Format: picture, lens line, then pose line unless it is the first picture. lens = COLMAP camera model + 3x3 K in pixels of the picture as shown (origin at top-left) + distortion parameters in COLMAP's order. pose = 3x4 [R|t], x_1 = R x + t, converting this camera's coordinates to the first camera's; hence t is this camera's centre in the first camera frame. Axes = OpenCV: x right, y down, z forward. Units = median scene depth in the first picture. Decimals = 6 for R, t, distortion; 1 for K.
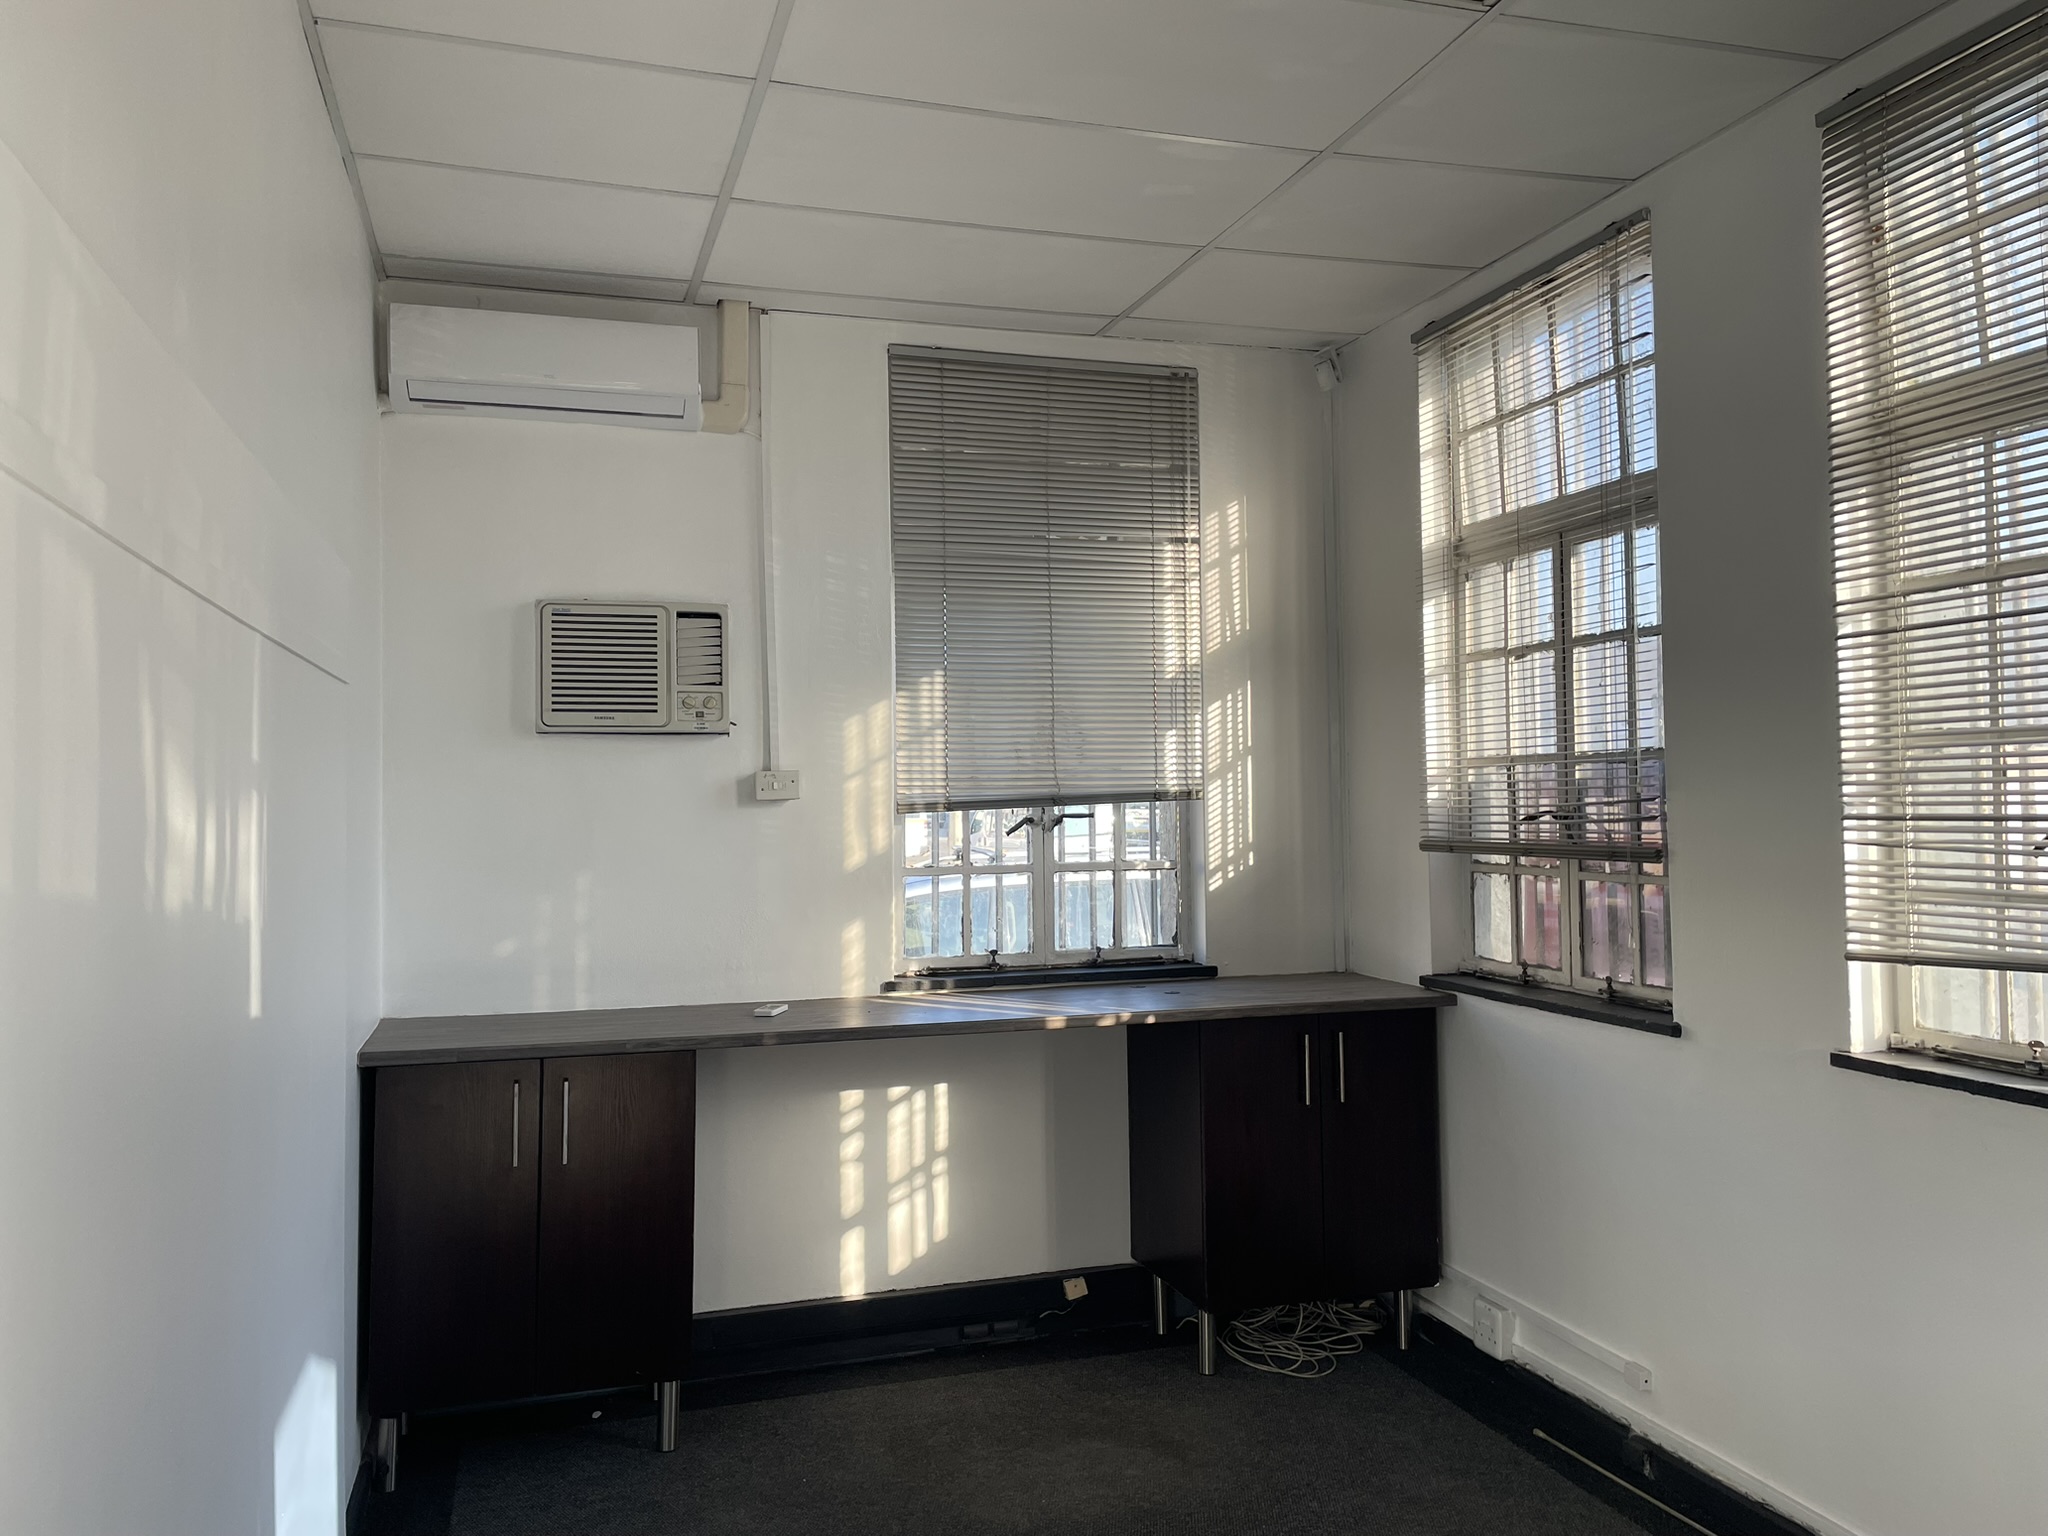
lens RADIAL K [[1544.7, 0, 1030.3], [0, 1544.7, 770.2], [0, 0, 1]] dist [0.096830, -0.123853]
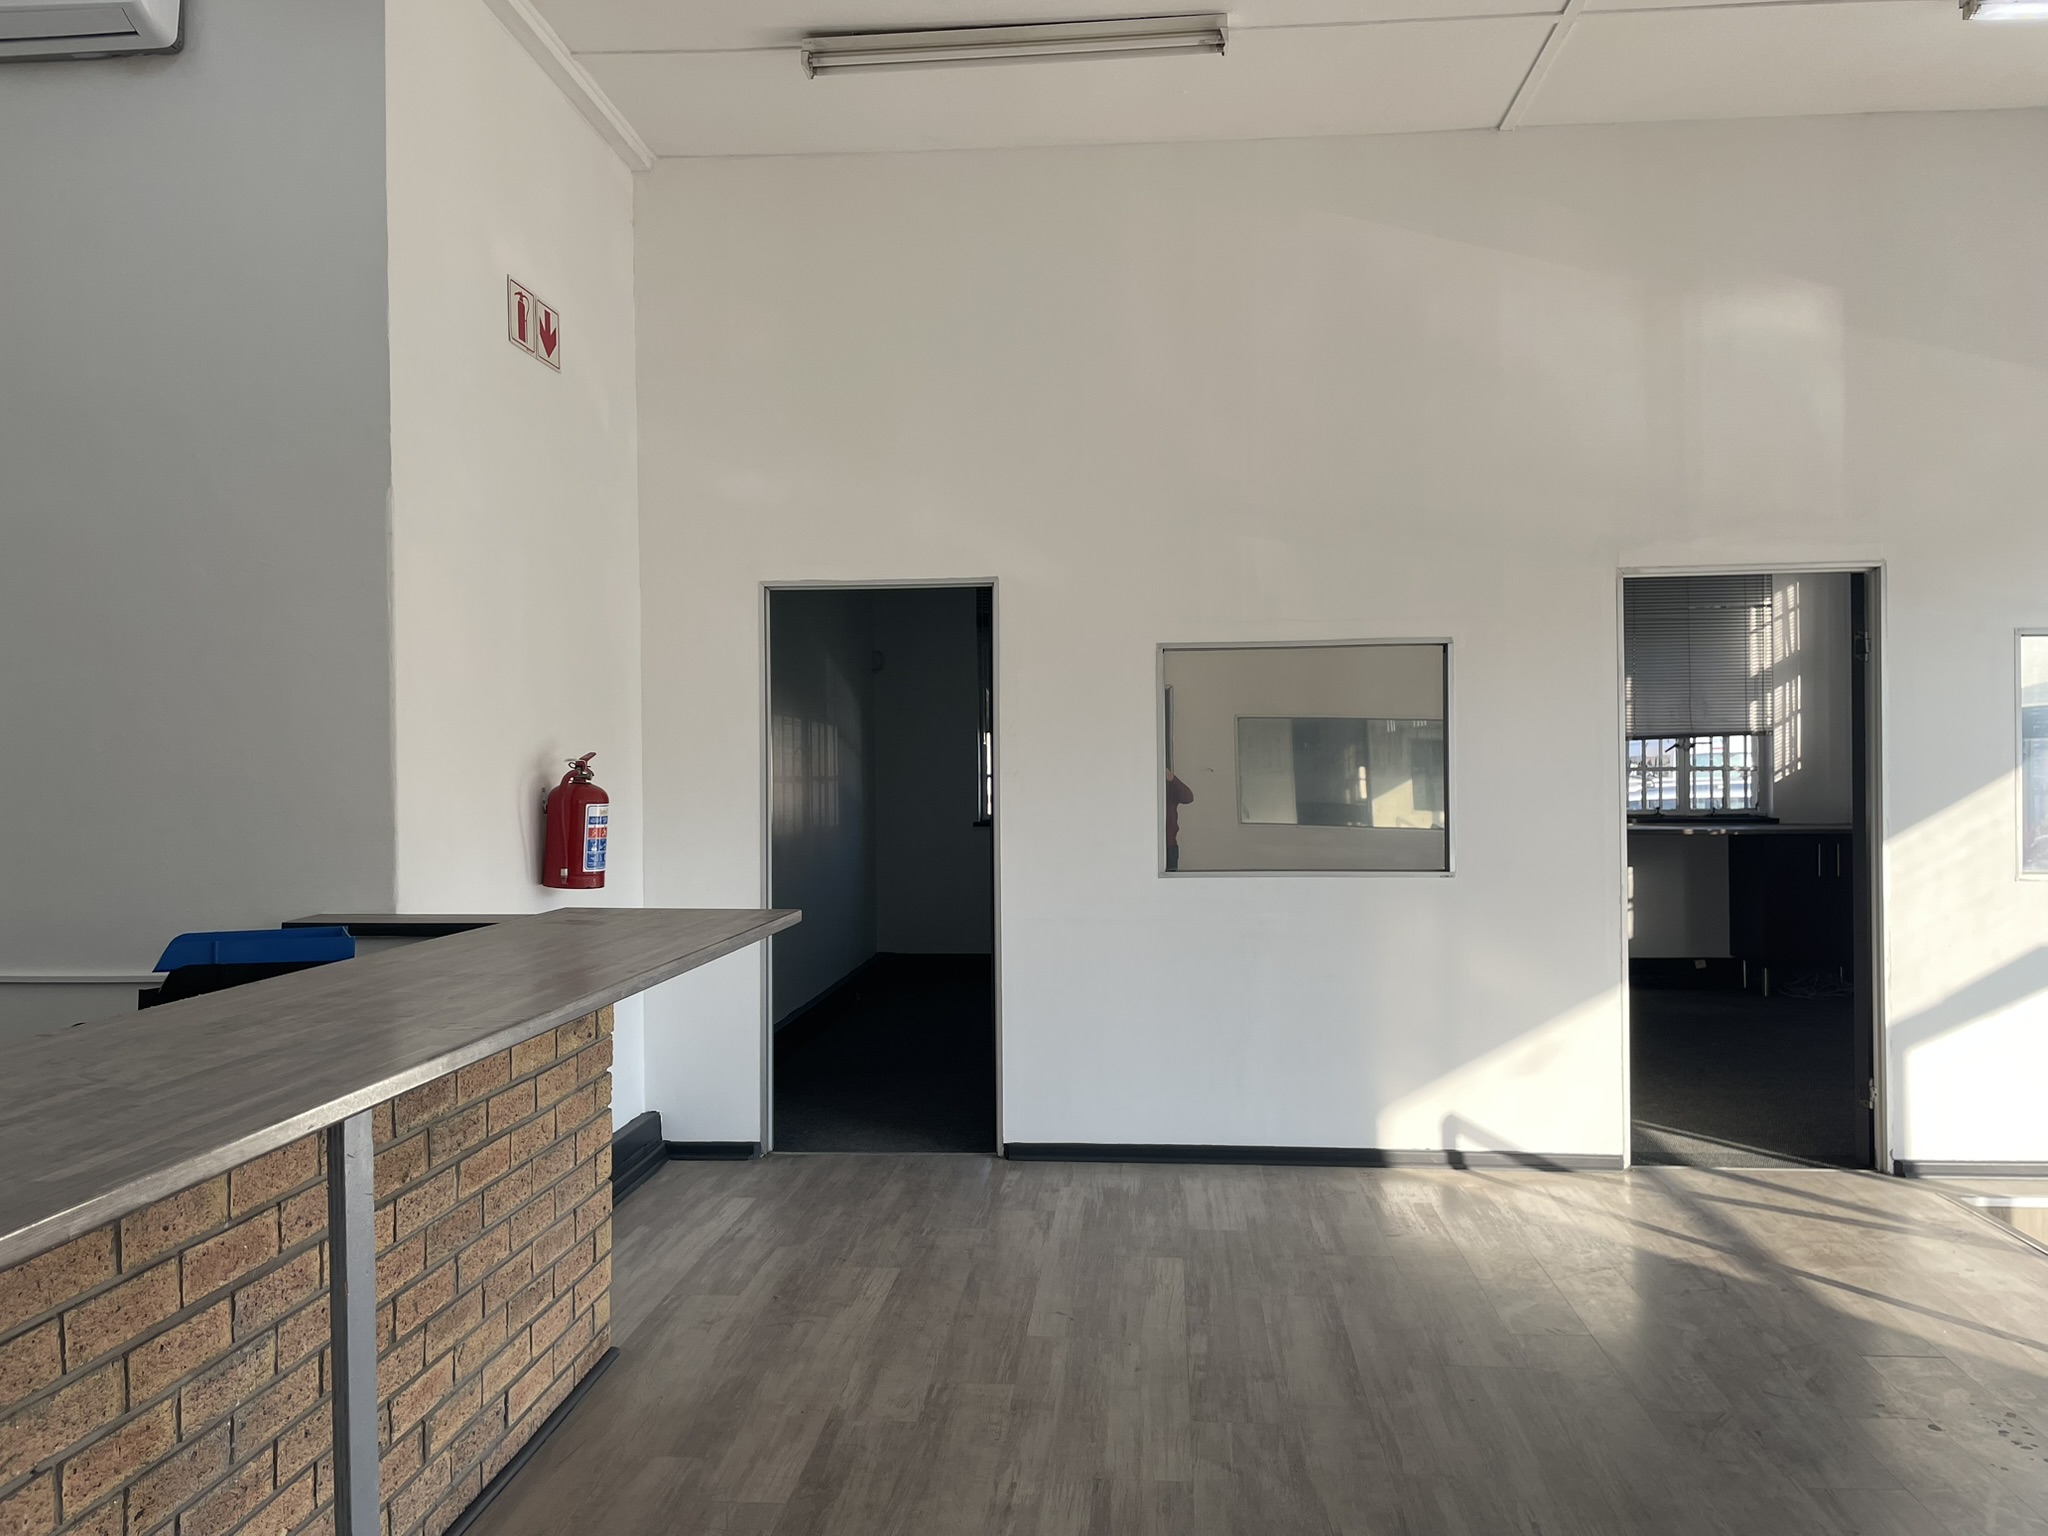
lens RADIAL K [[1544.7, 0, 1029.1], [0, 1544.7, 760.5], [0, 0, 1]] dist [0.096830, -0.123853]
pose [[0.929435, 0.007071, -0.368919, -0.036031], [0.005557, 0.999435, 0.033156, -0.023052], [0.368945, -0.032867, 0.928870, -1.353131]]
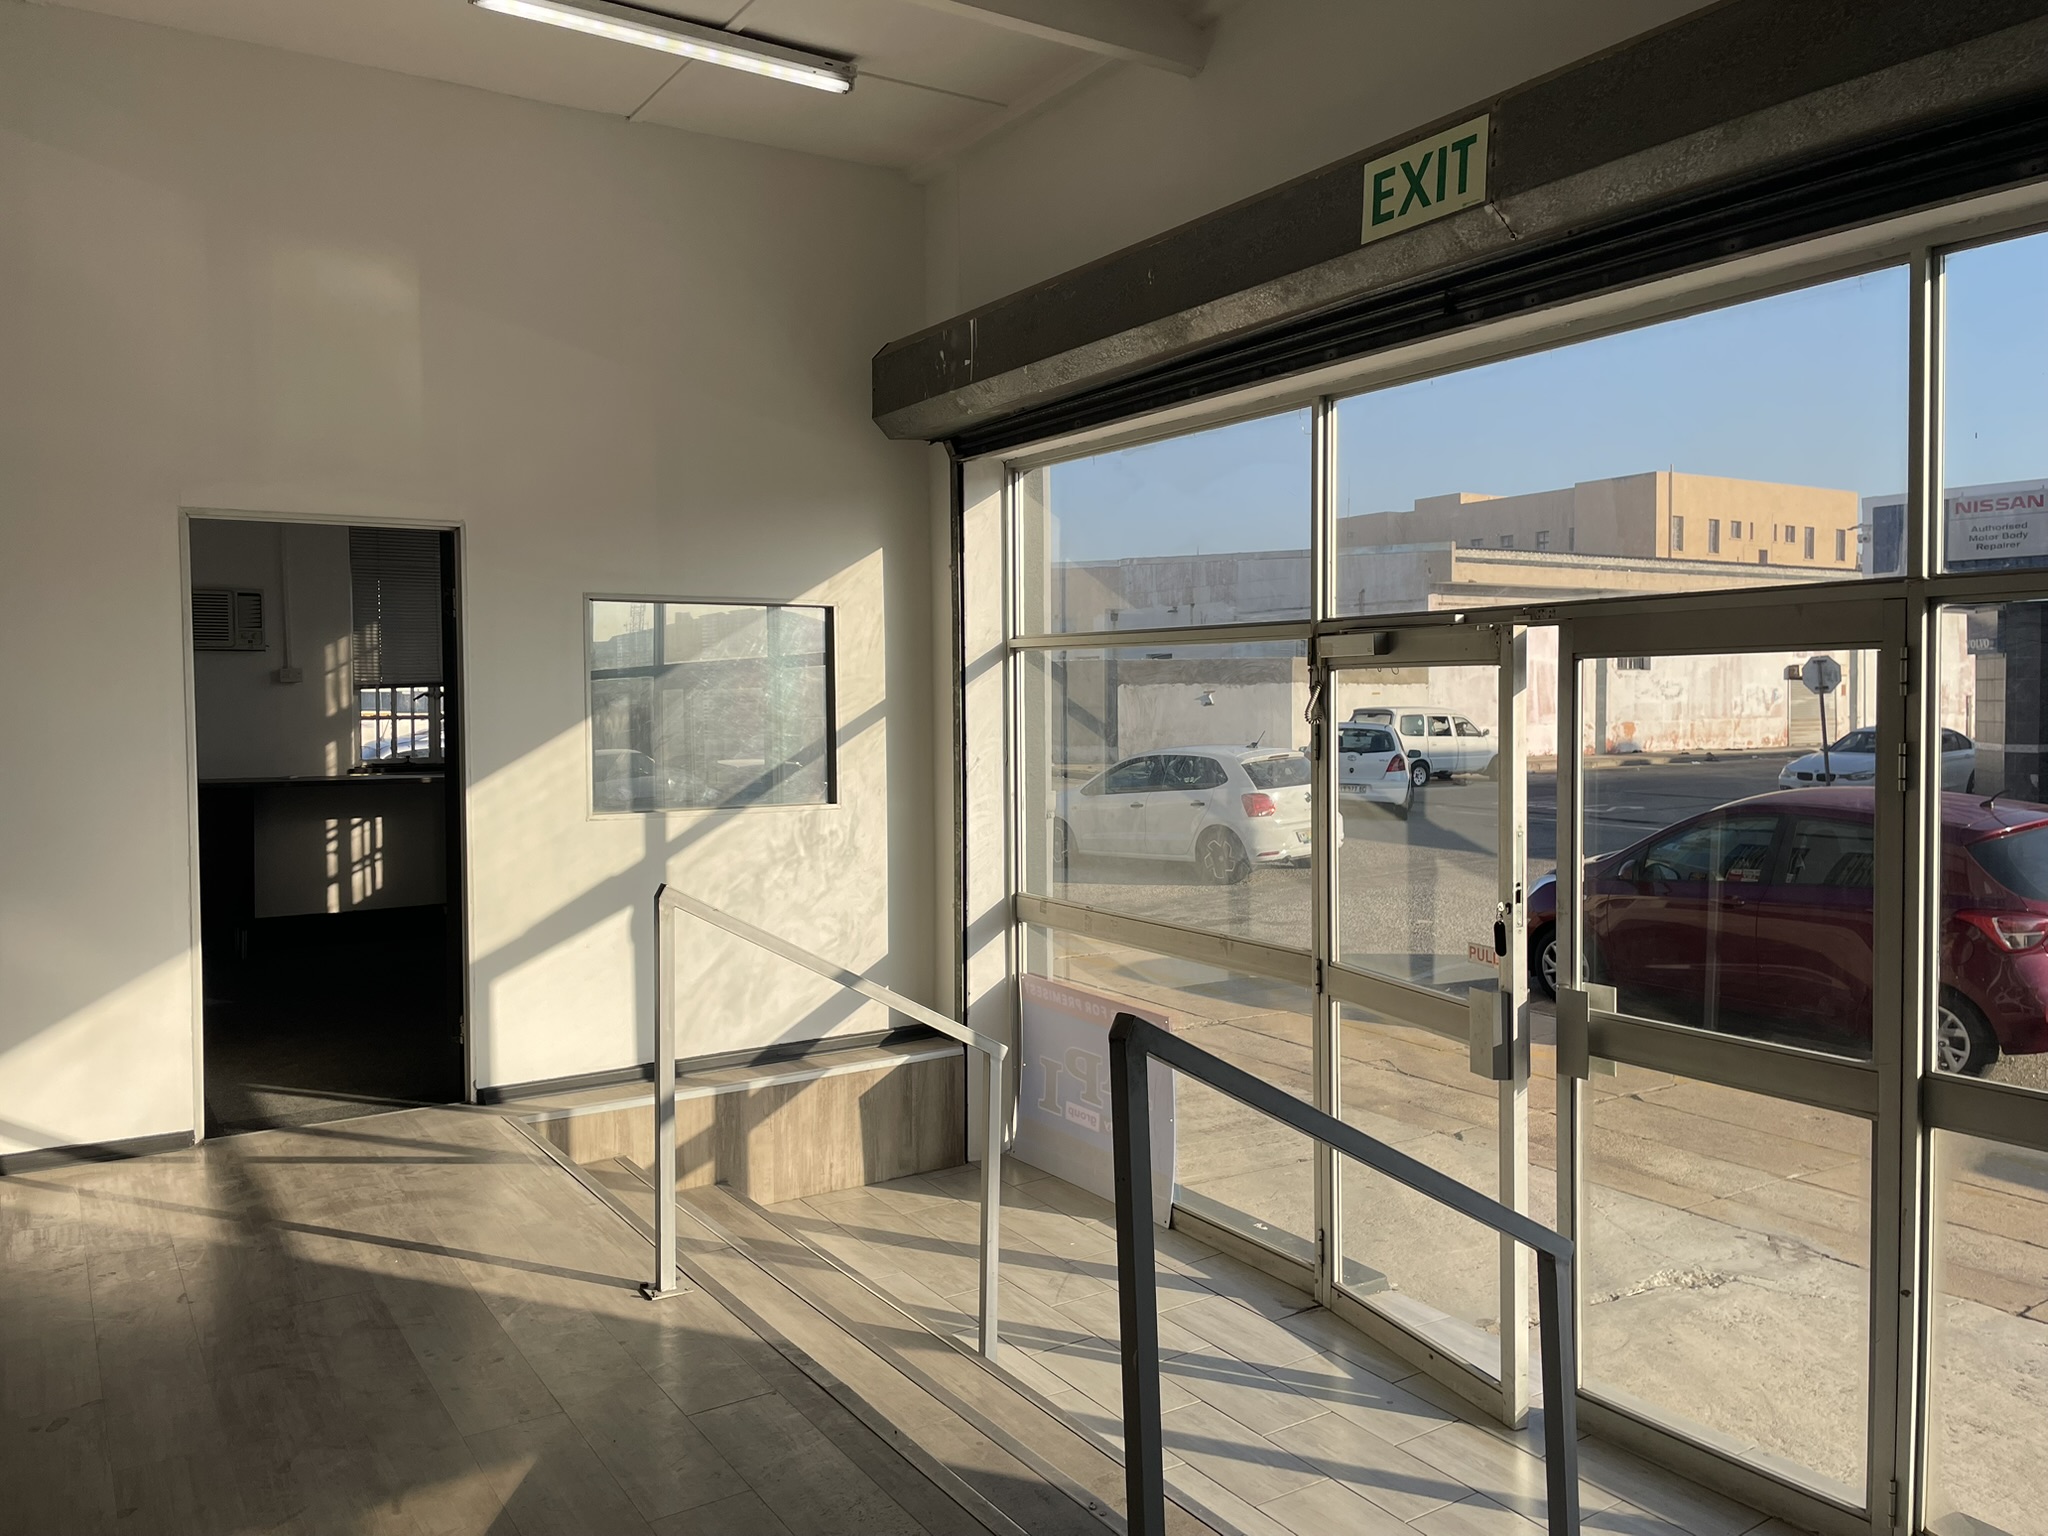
lens RADIAL K [[1544.7, 0, 1037.4], [0, 1544.7, 738.7], [0, 0, 1]] dist [0.096830, -0.123853]
pose [[0.959243, 0.000504, 0.282583, 0.205769], [-0.015352, 0.998615, 0.050332, -0.027359], [-0.282166, -0.052618, 0.957922, -1.326211]]
